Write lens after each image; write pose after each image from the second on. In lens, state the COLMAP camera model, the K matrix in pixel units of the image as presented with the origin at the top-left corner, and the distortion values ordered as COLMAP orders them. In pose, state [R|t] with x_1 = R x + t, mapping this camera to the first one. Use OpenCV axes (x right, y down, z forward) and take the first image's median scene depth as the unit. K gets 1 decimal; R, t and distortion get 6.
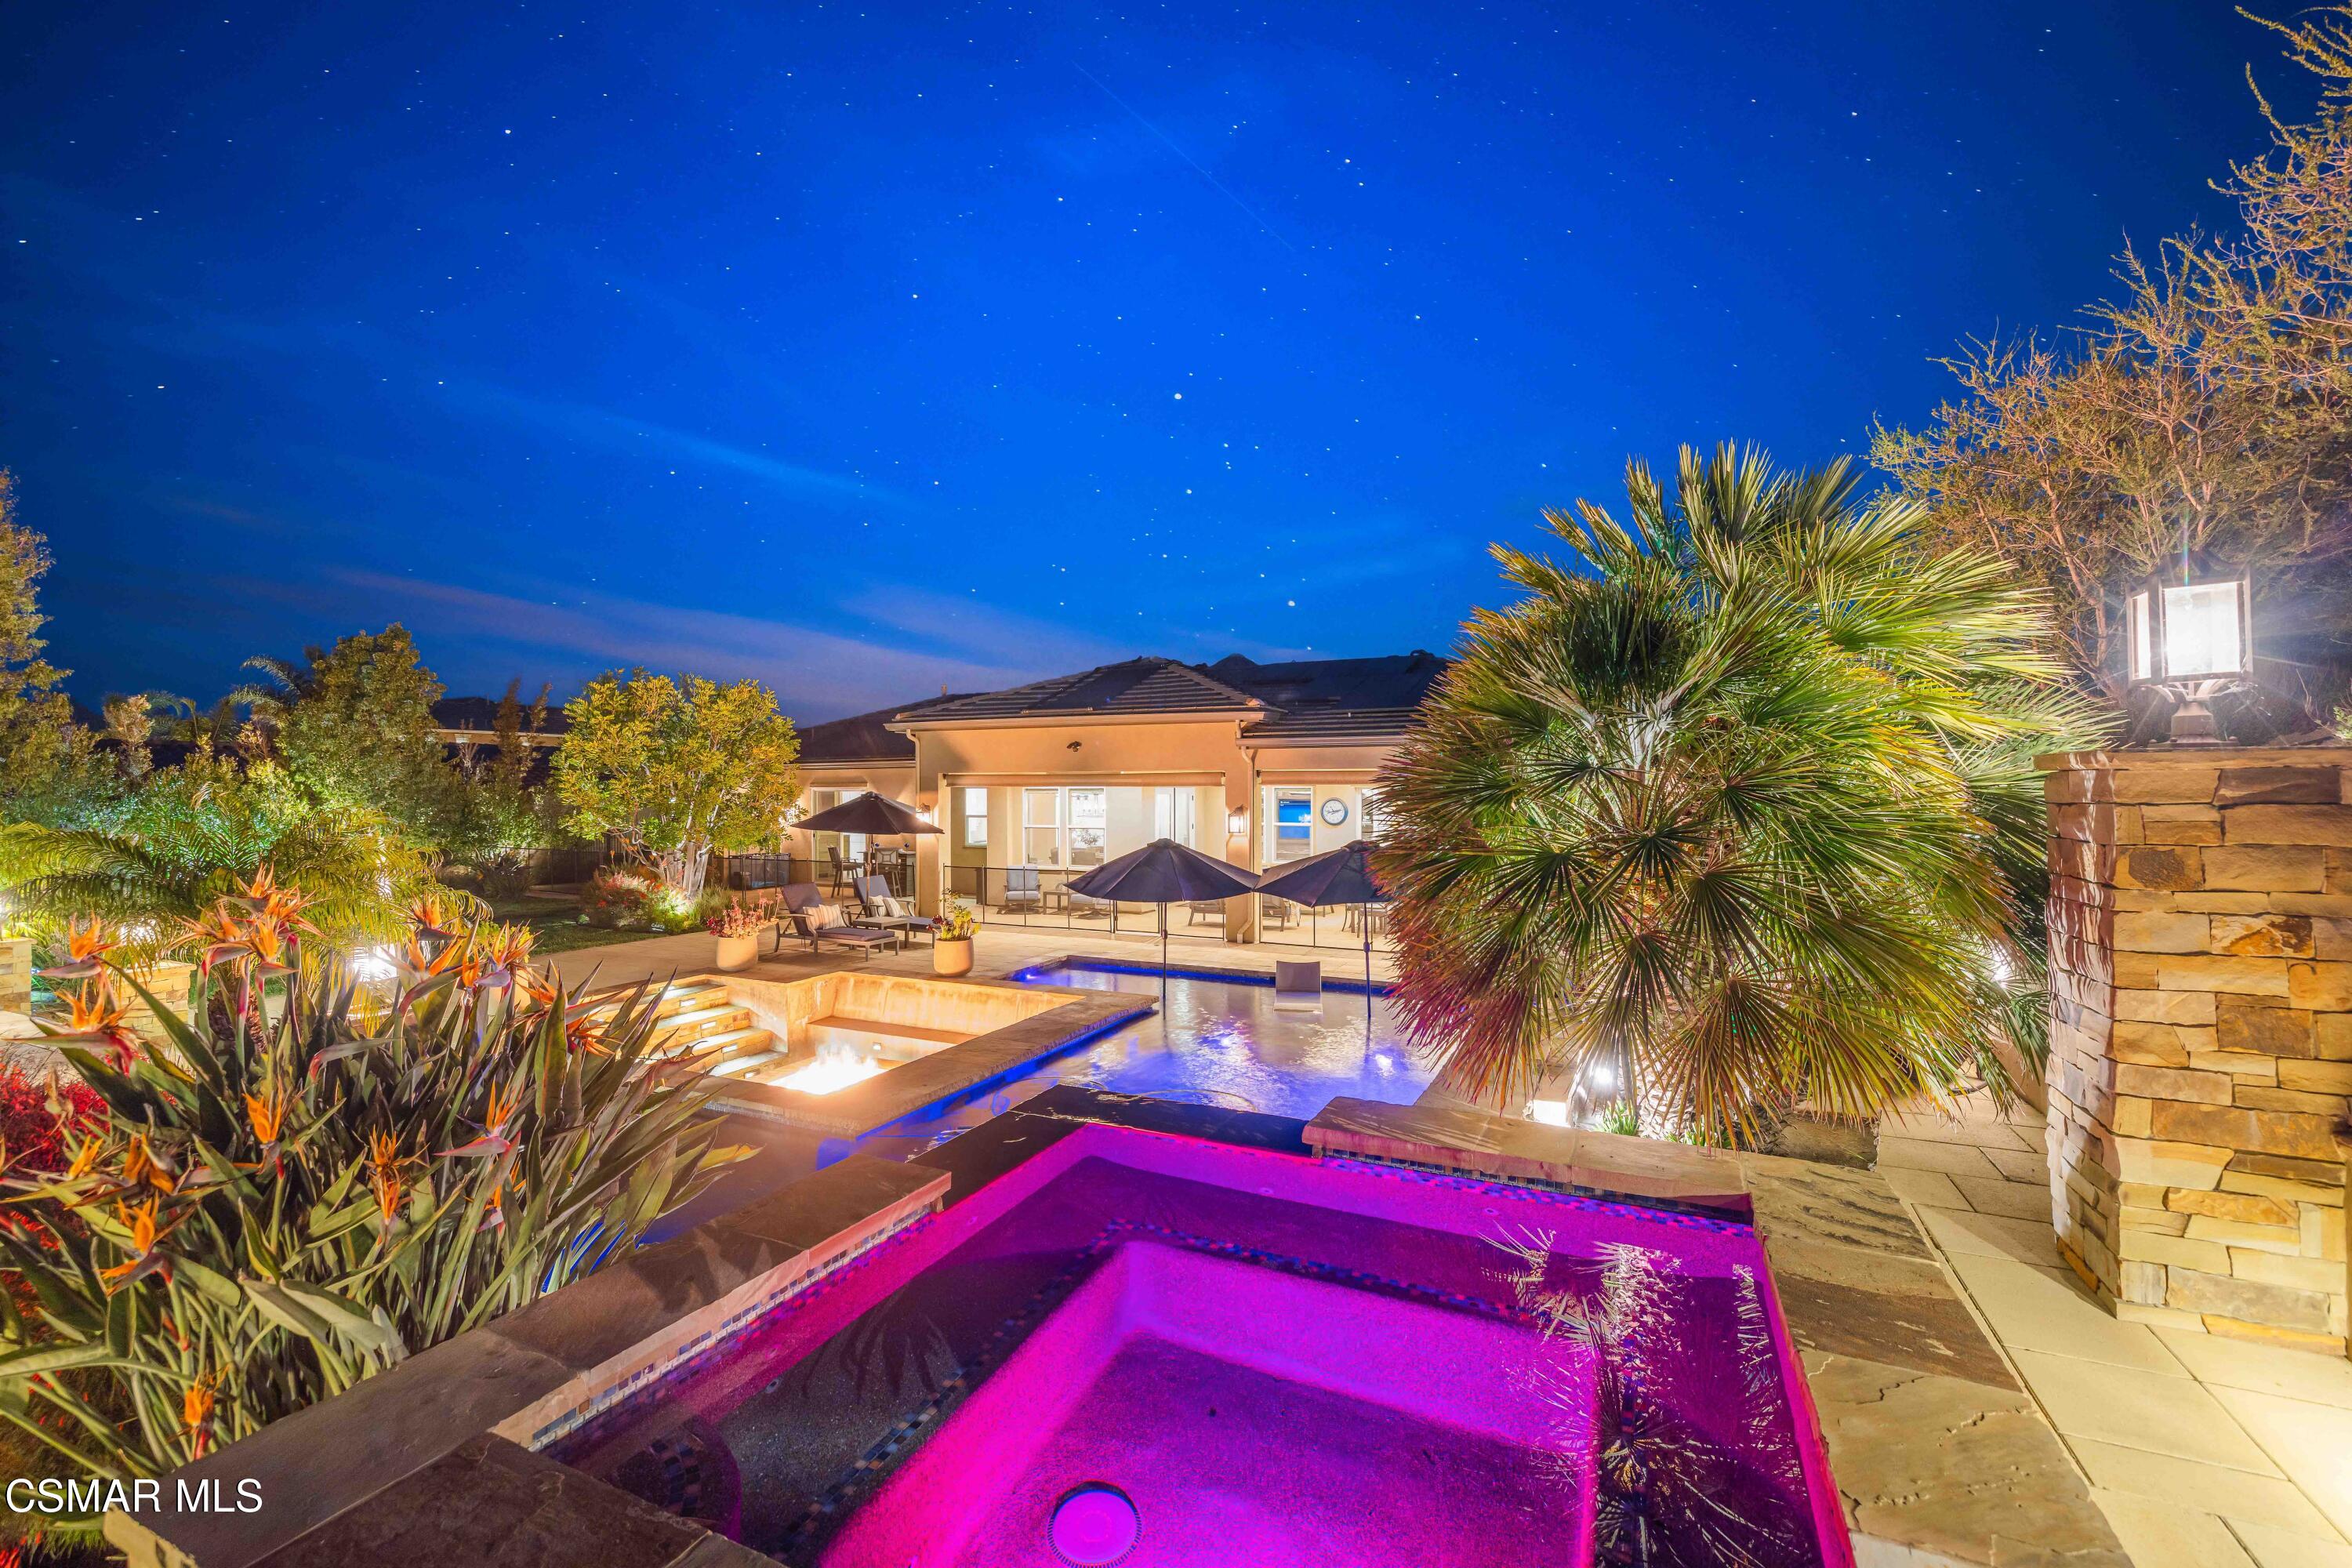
lens RADIAL K [[993.1, 0, 1168.5], [0, 993.1, 786.1], [0, 0, 1]] dist [0.002367, -0.001464]
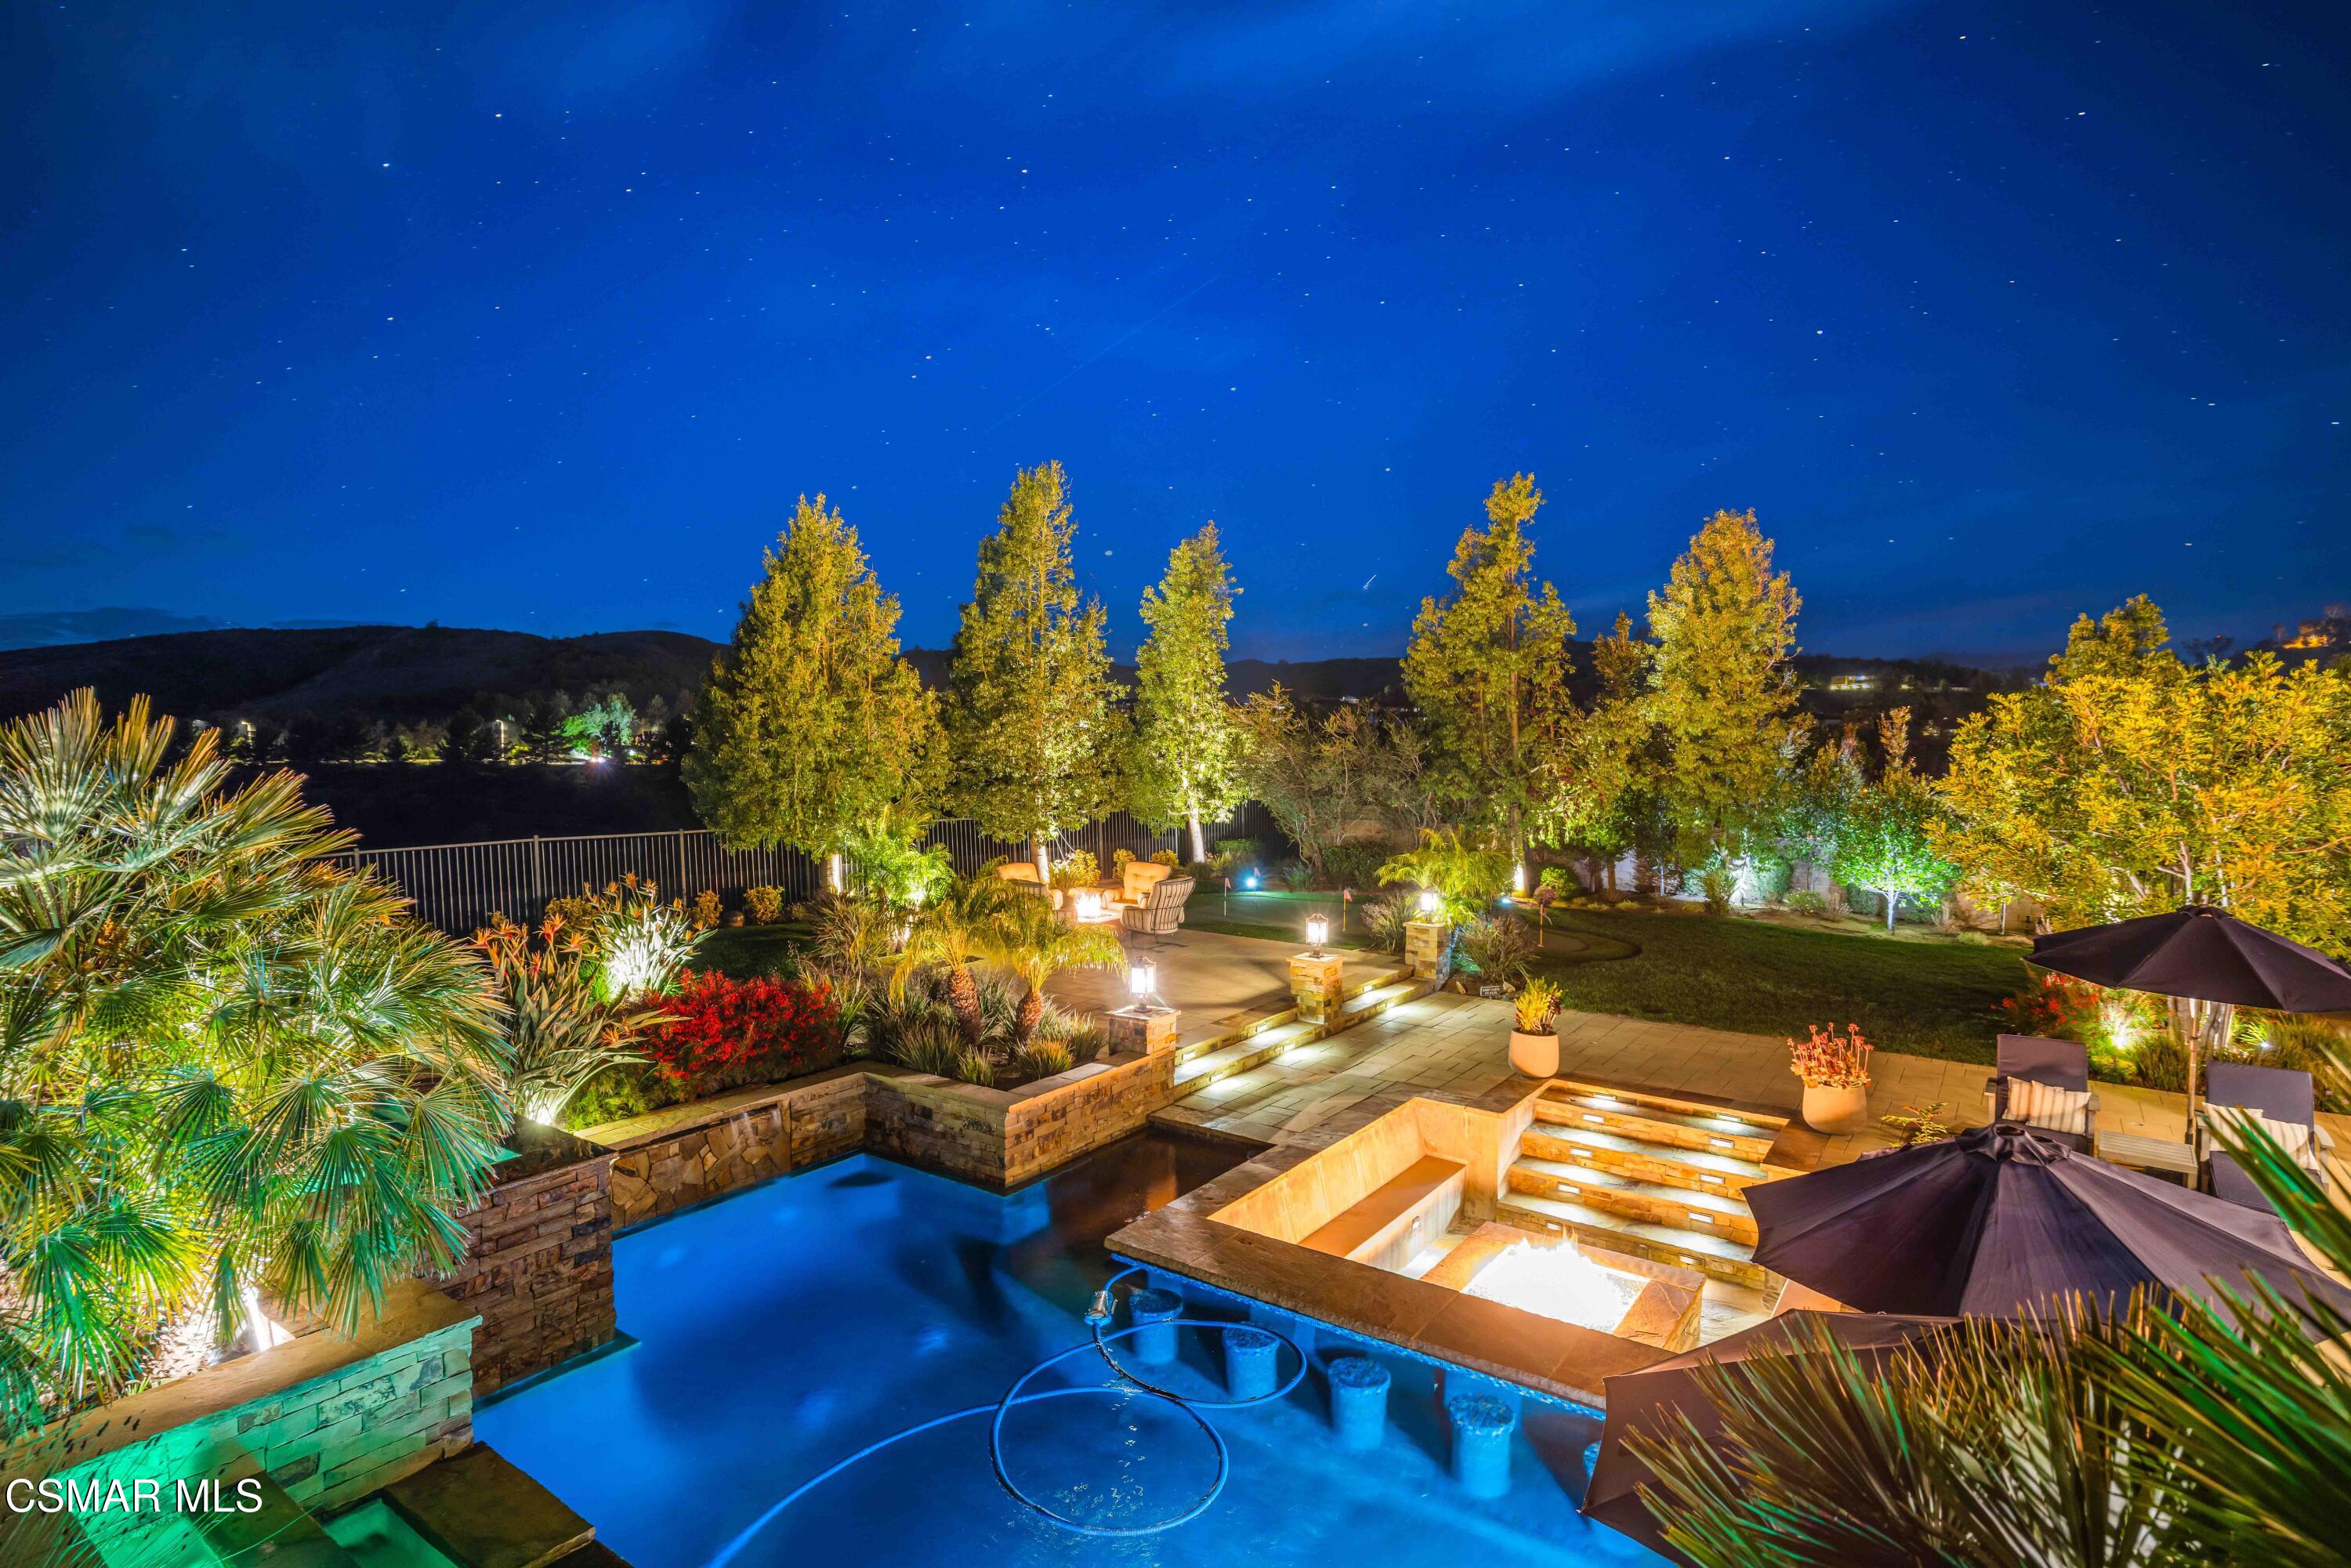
lens RADIAL K [[1191.0, 0, 1187.1], [0, 1191.0, 768.2], [0, 0, 1]] dist [-0.005384, -0.000245]
pose [[-0.161490, 0.026755, -0.986512, 0.346990], [-0.000256, 0.999631, 0.027153, -0.069833], [0.986874, 0.004638, -0.161424, 0.529670]]
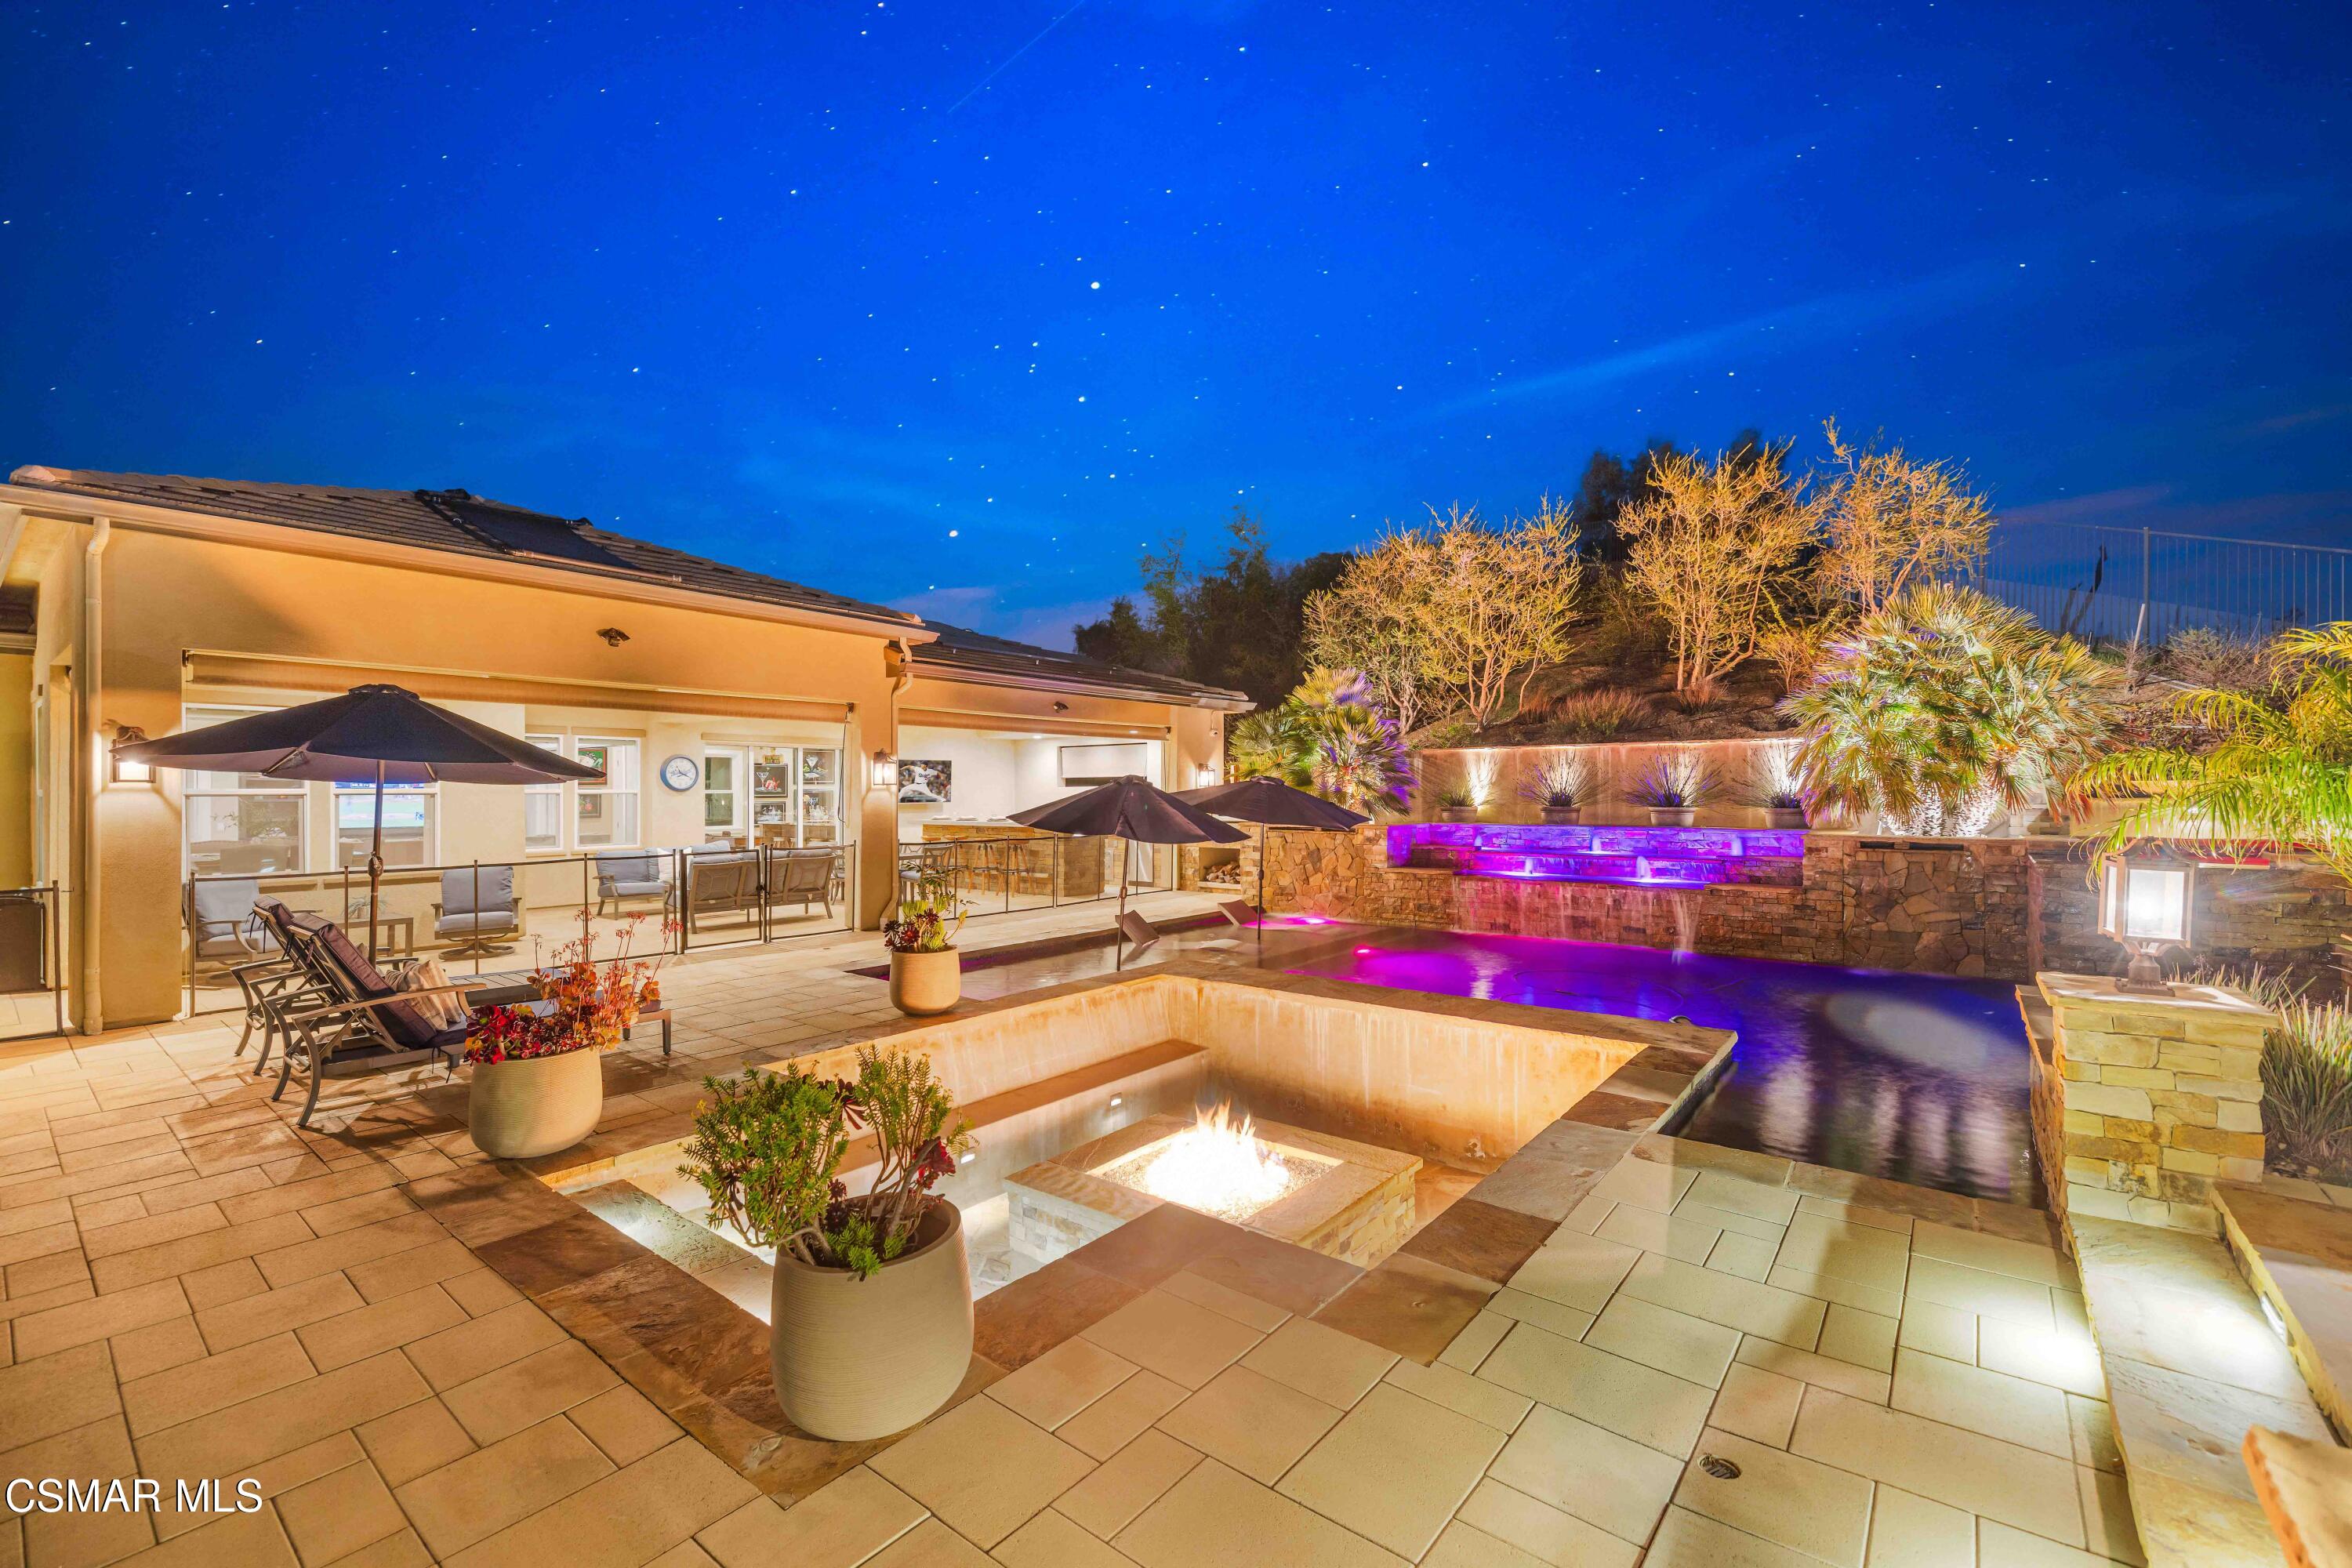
lens RADIAL K [[993.1, 0, 1172.4], [0, 993.1, 782.8], [0, 0, 1]] dist [0.002367, -0.001464]
pose [[0.221762, 0.011009, 0.975039, -0.555161], [-0.001277, 0.999939, -0.011000, 0.047149], [-0.975100, 0.001194, 0.221763, 0.544630]]
